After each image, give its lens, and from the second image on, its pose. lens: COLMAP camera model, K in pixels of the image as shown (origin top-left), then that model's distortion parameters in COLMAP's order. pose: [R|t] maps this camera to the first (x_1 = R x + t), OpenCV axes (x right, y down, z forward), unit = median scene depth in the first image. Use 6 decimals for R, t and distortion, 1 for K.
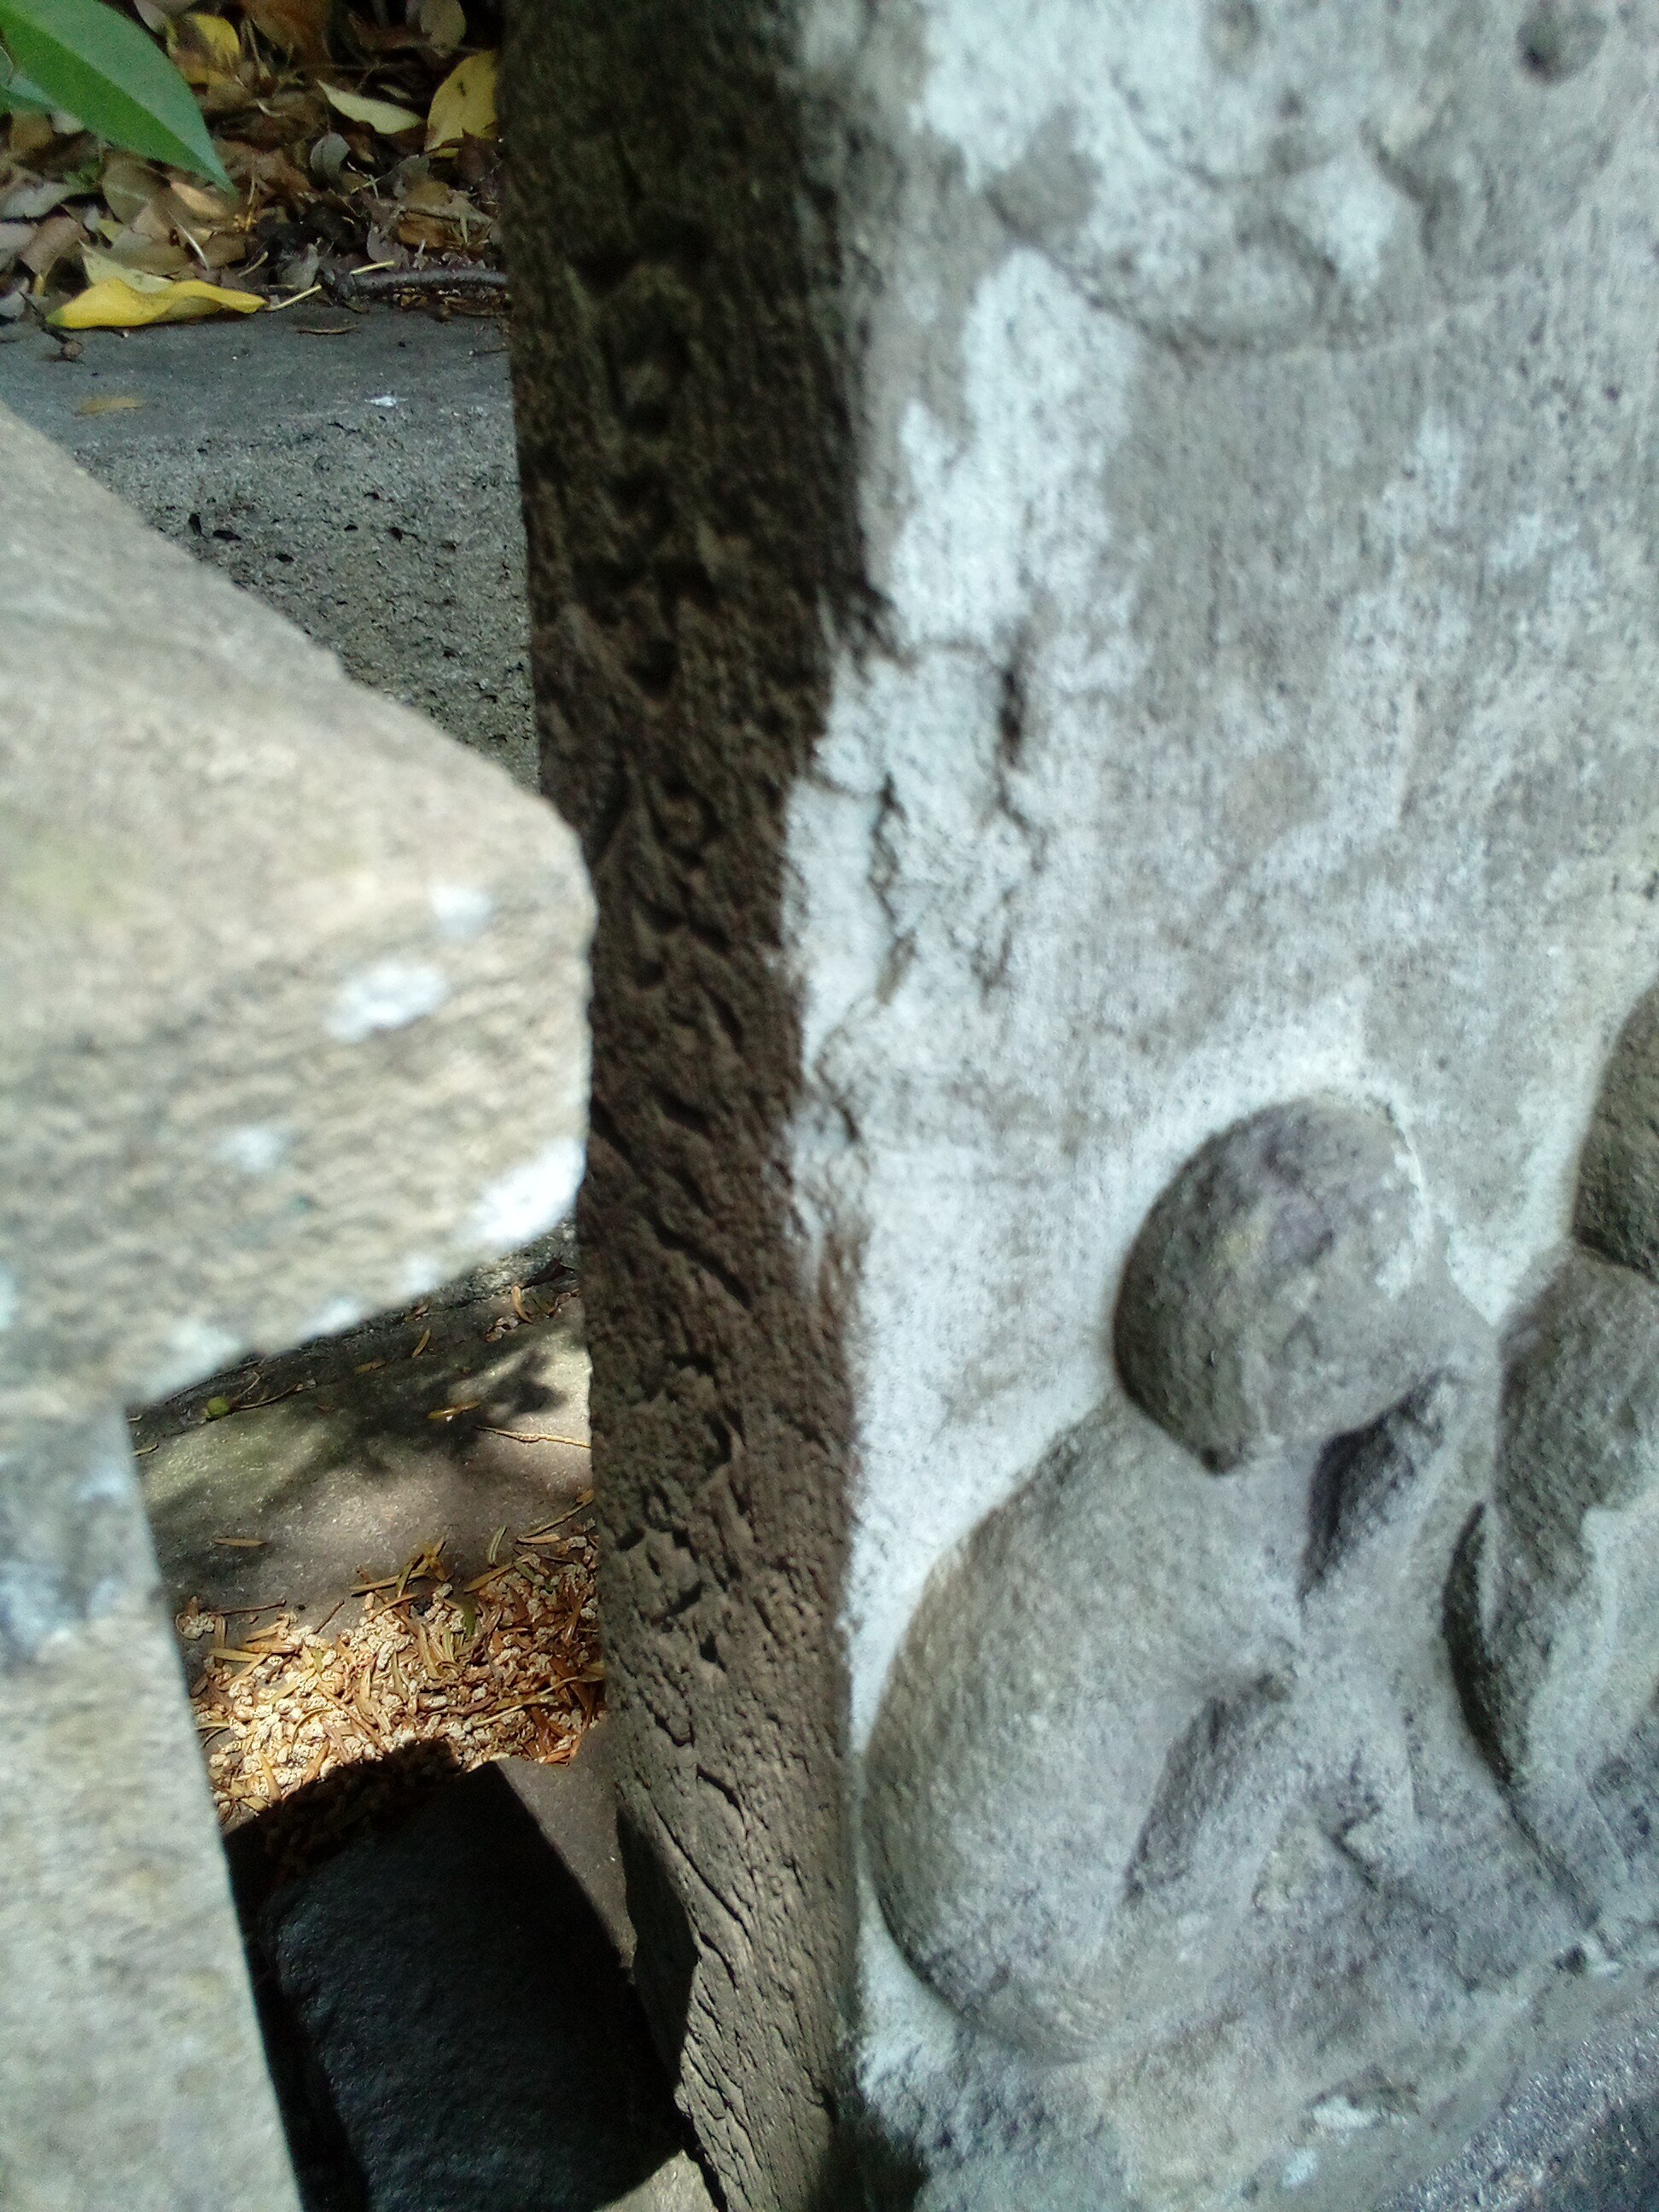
lens RADIAL K [[1837.2, 0, 829.5], [0, 1837.2, 1106.0], [0, 0, 1]] dist [0.080609, -0.131954]
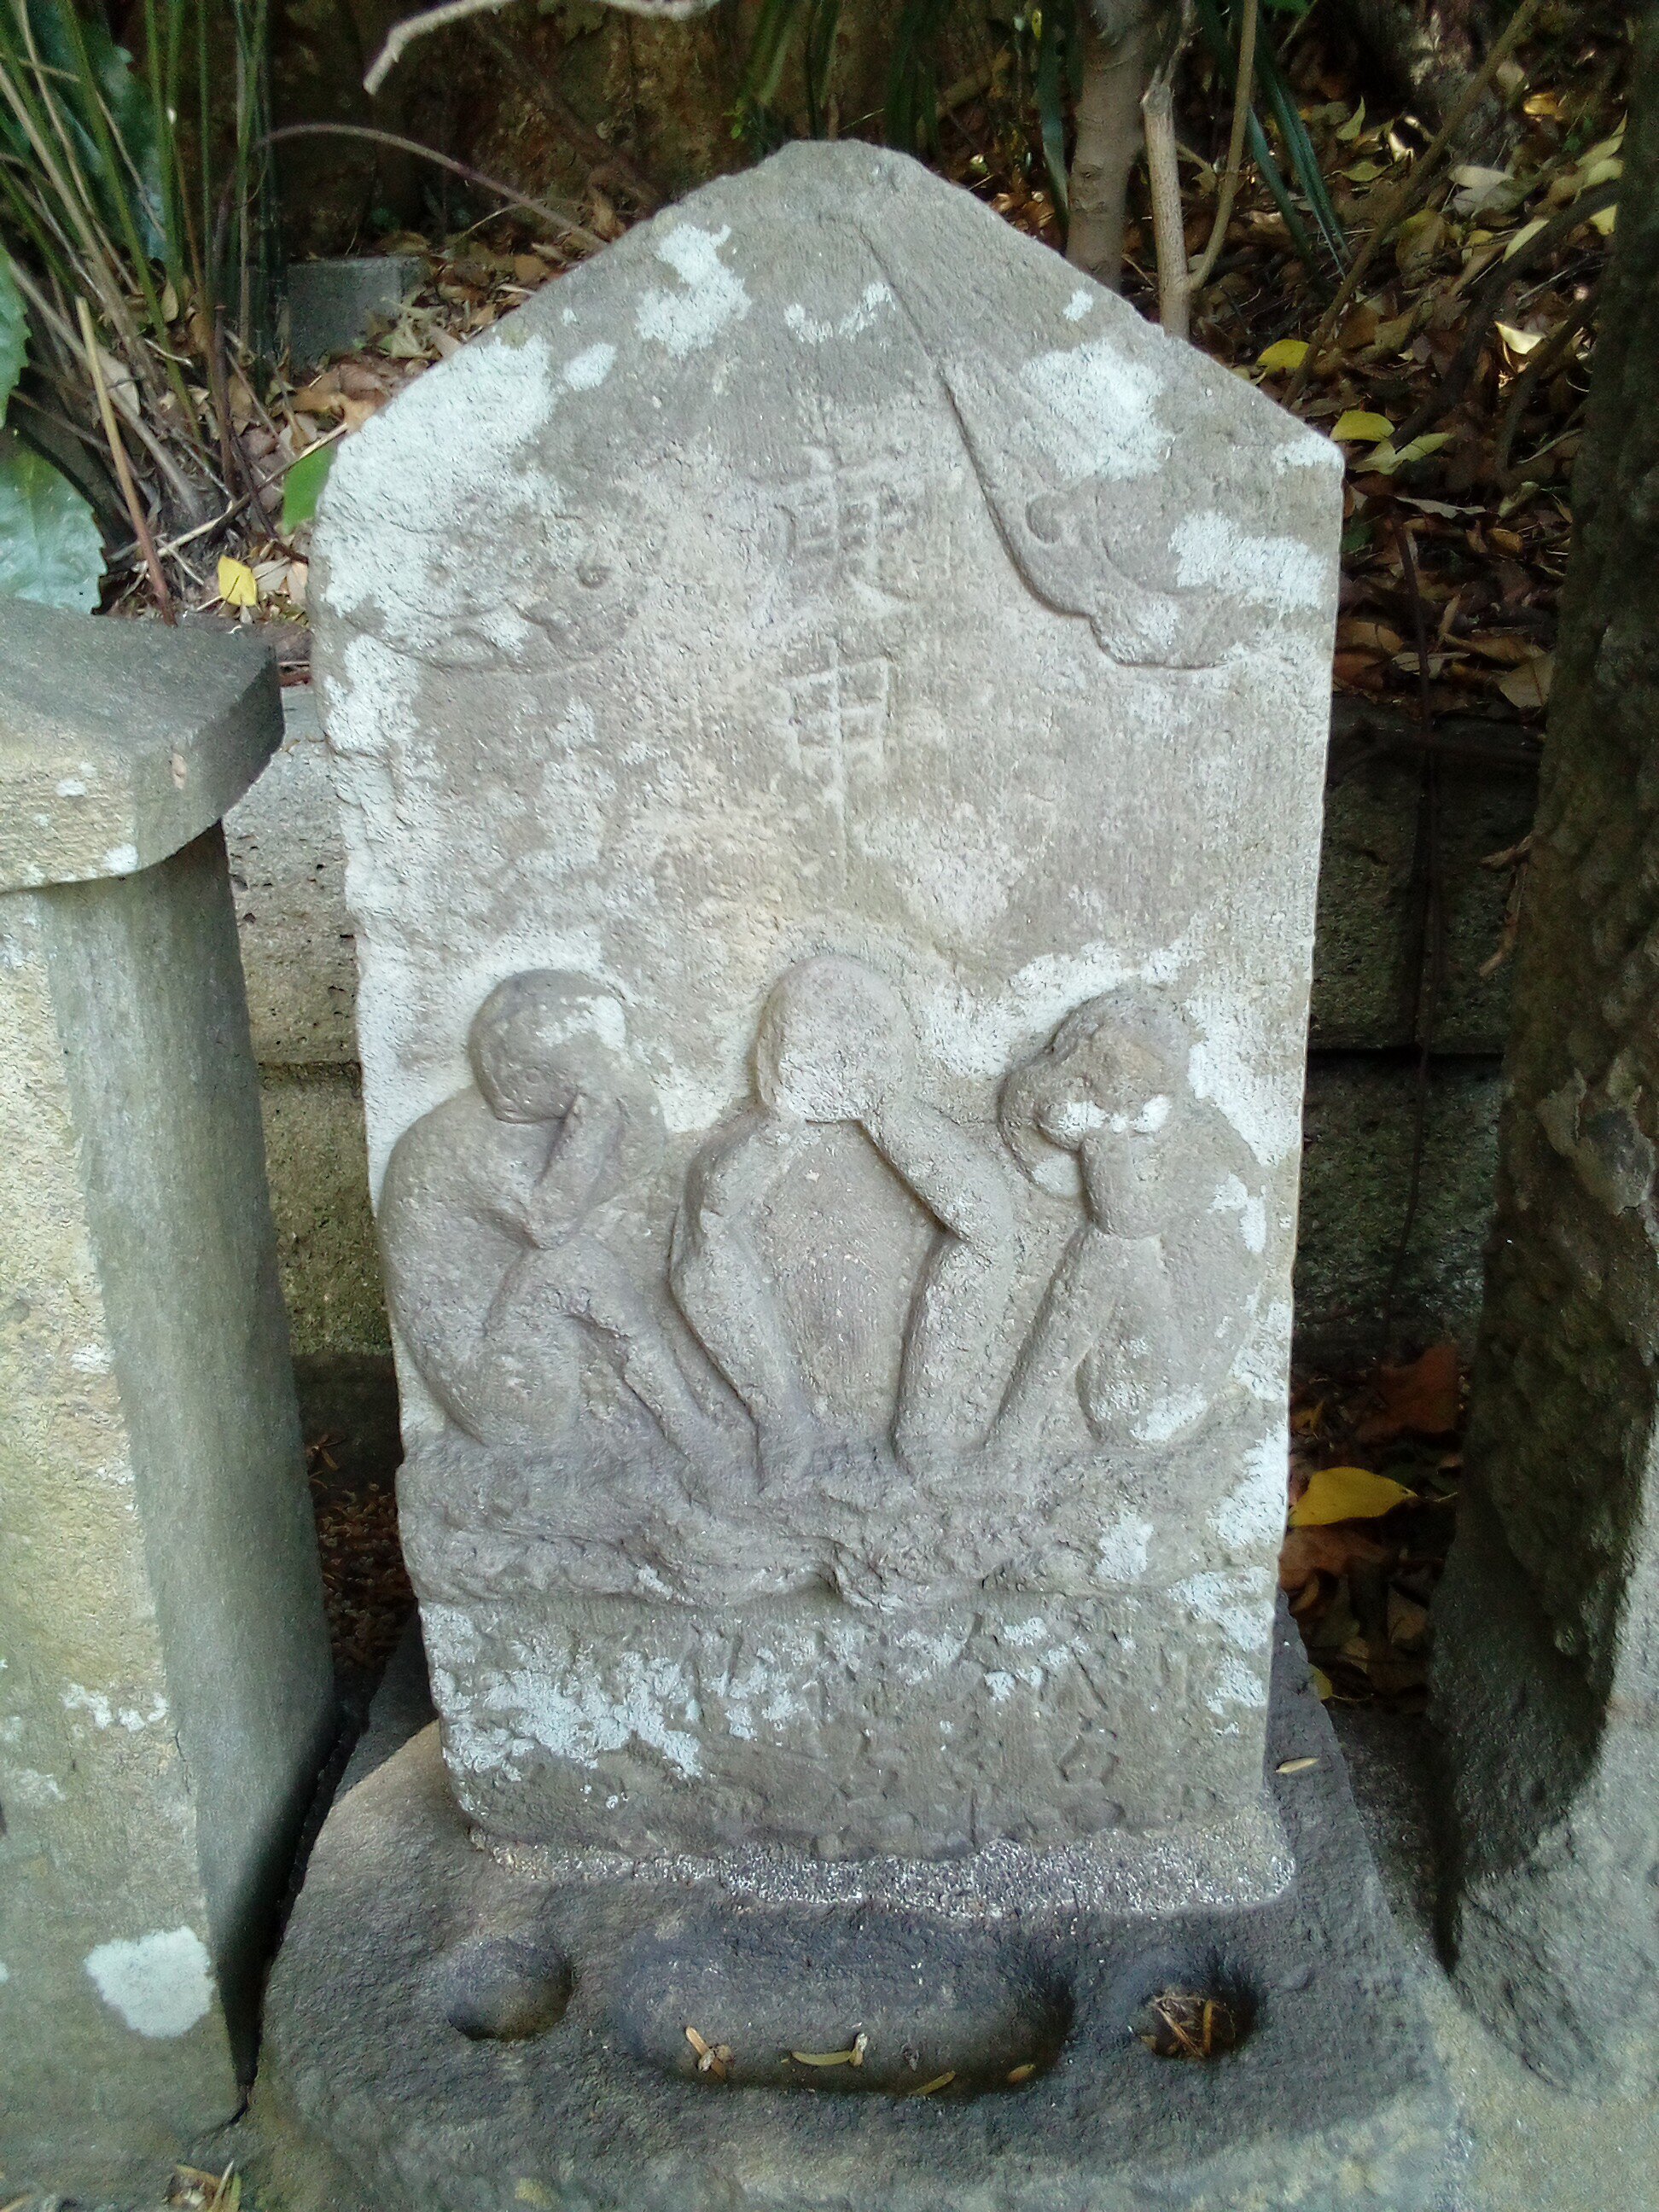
lens RADIAL K [[1837.2, 0, 829.5], [0, 1837.2, 1106.0], [0, 0, 1]] dist [0.080609, -0.131954]
pose [[0.849068, 0.161714, -0.502923, 2.079246], [-0.252333, 0.960523, -0.117151, 0.417361], [0.464124, 0.226373, 0.856355, -0.996422]]
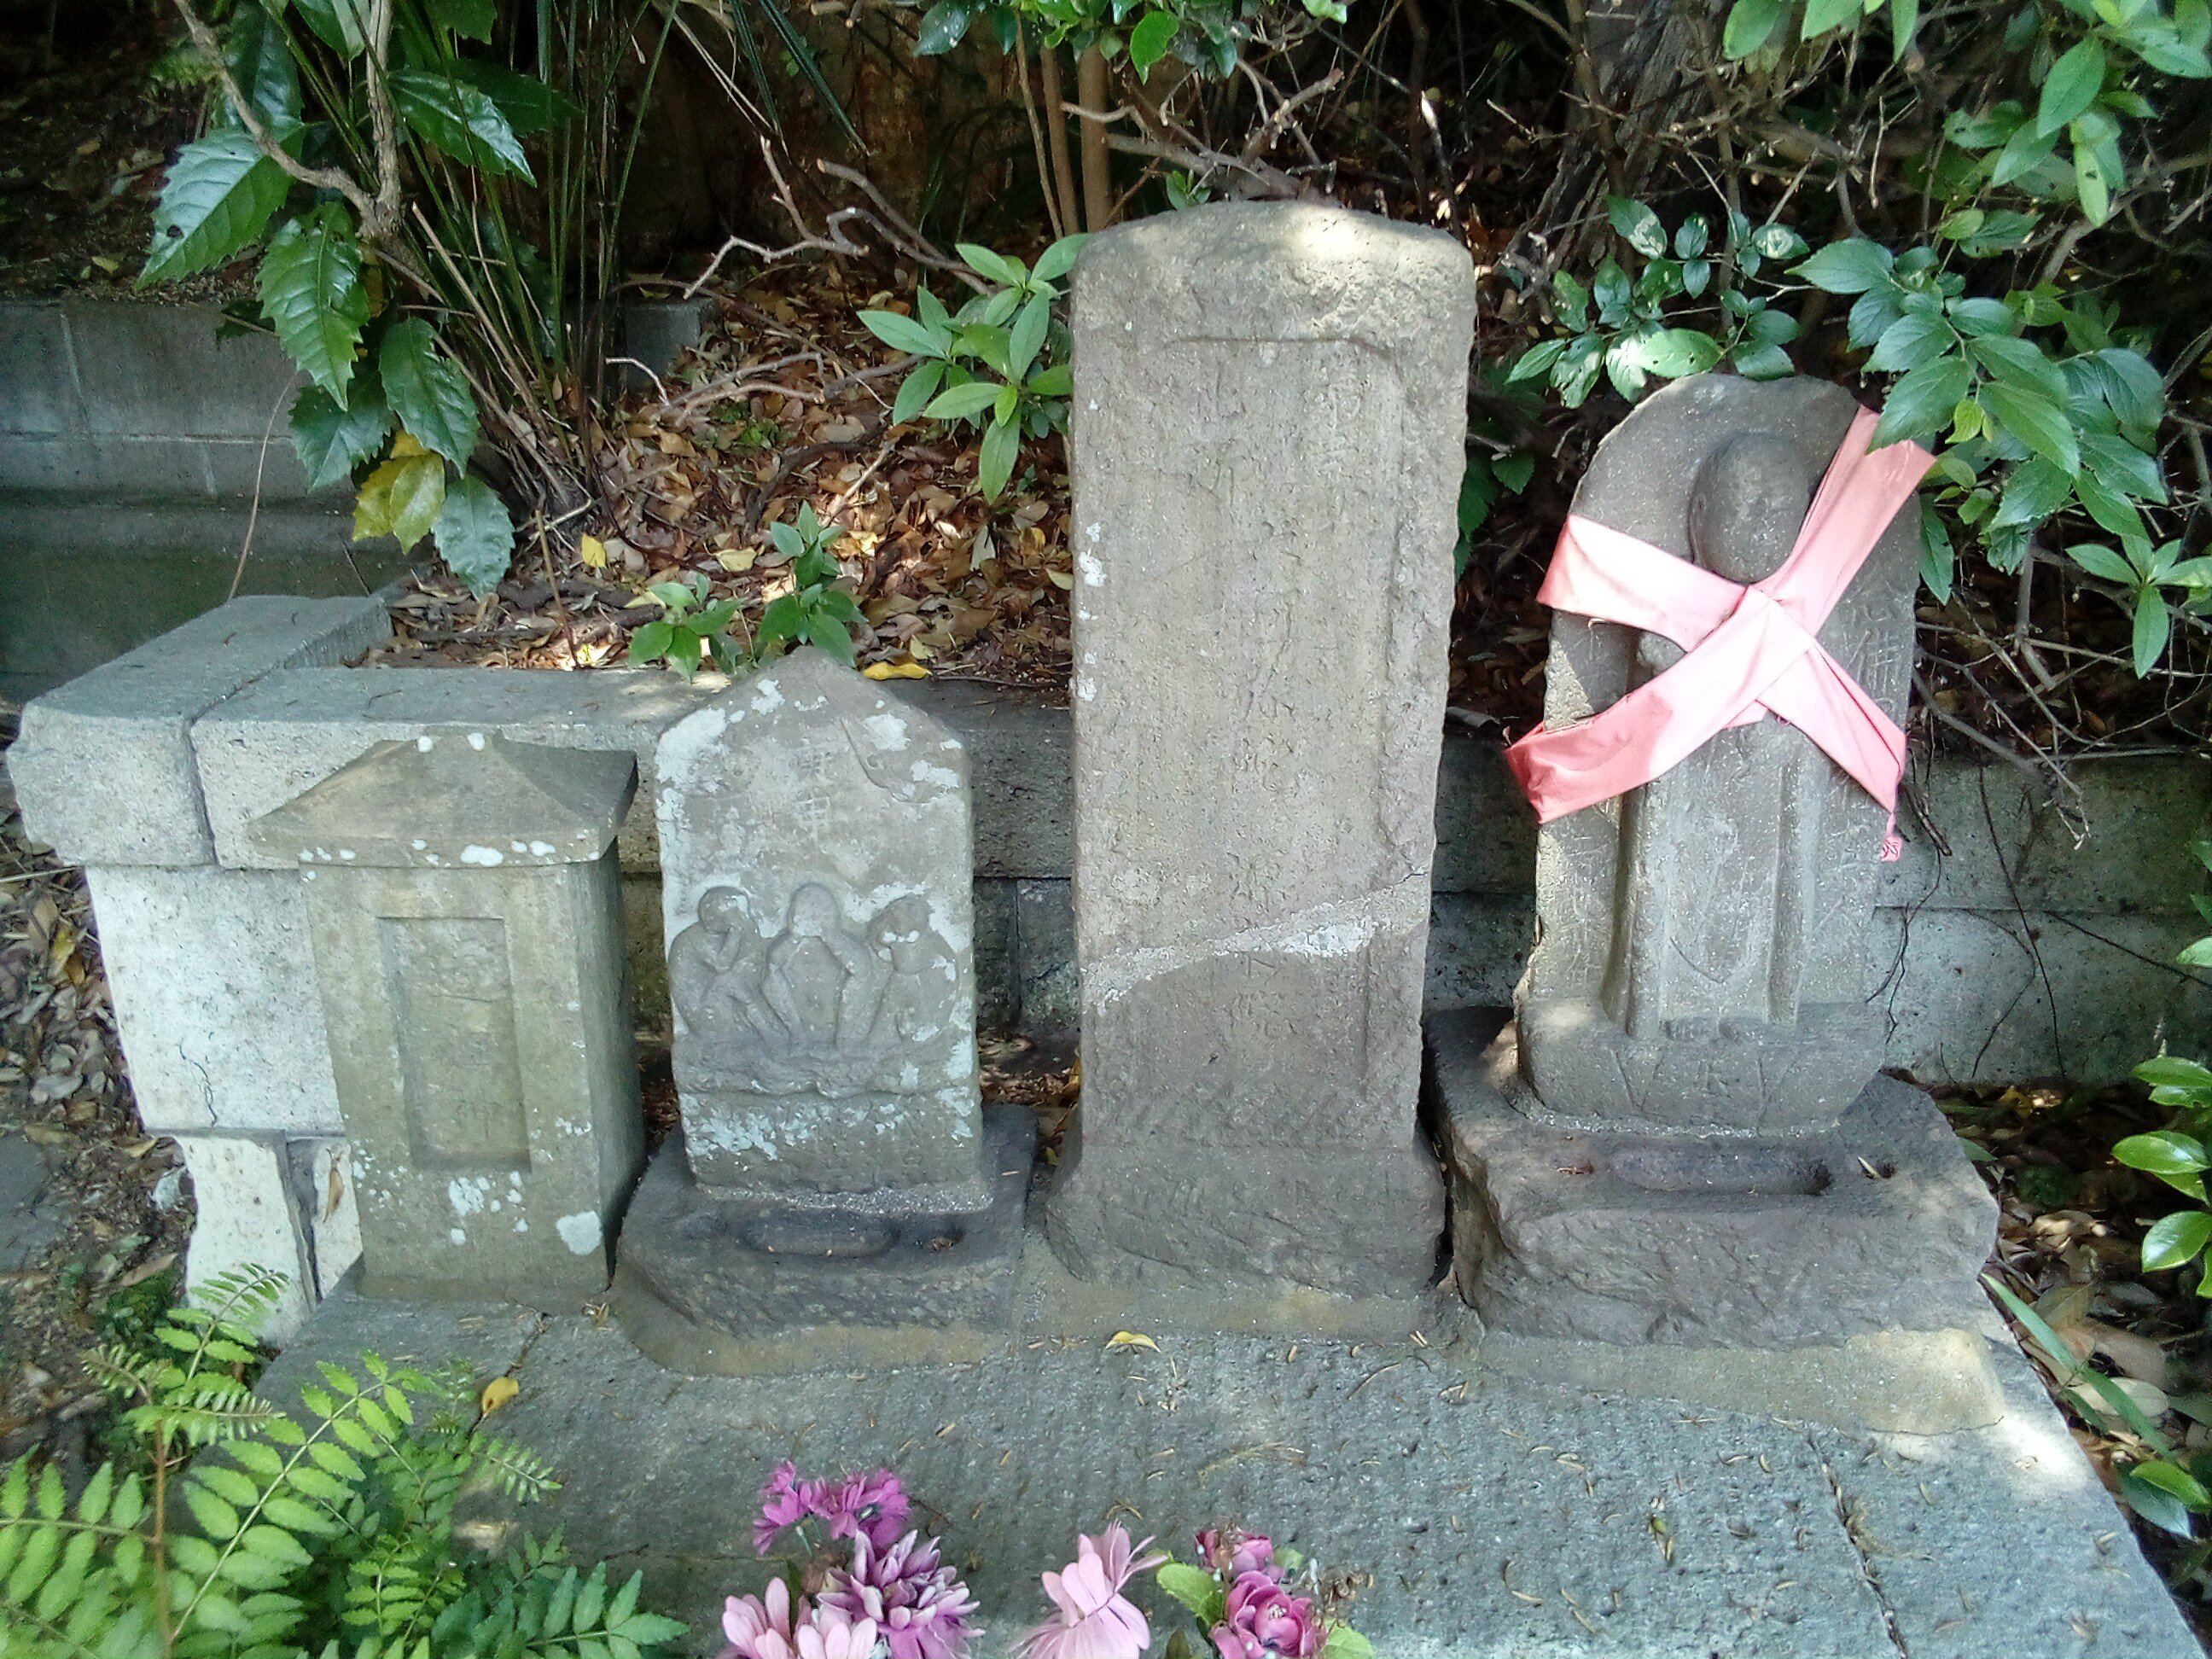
lens RADIAL K [[1837.2, 0, 1110.5], [0, 1837.2, 815.1], [0, 0, 1]] dist [0.080609, -0.131954]
pose [[0.841422, 0.185061, -0.507702, 6.256898], [-0.277607, 0.954108, -0.112302, 0.152659], [0.463620, 0.235435, 0.854182, -5.610910]]
